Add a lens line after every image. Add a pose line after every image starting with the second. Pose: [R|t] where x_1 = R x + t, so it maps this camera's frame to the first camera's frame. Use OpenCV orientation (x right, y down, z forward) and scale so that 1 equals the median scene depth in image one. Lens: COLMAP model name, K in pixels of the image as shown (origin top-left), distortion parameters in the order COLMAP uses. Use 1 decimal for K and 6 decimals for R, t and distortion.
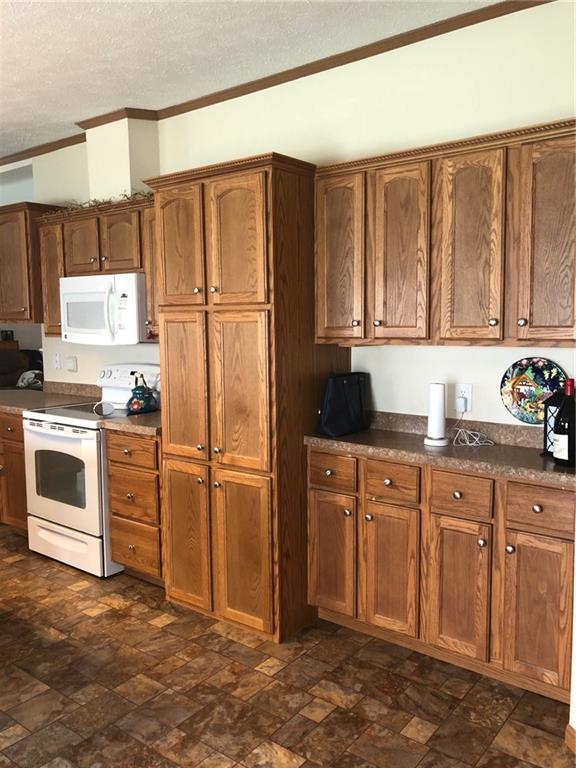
lens RADIAL K [[640.0, 0, 288.6], [0, 640.0, 377.5], [0, 0, 1]] dist [0.025065, -0.013961]
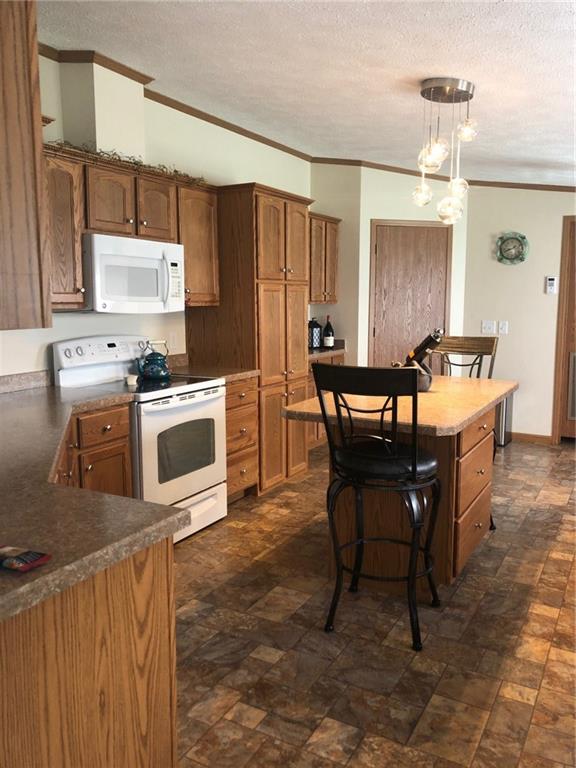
lens RADIAL K [[640.0, 0, 290.6], [0, 640.0, 375.7], [0, 0, 1]] dist [0.025065, -0.013961]
pose [[-0.162273, -0.107803, 0.980839, -1.381829], [0.096330, 0.987535, 0.124477, -0.062143], [-0.982033, 0.114683, -0.149866, 1.022192]]
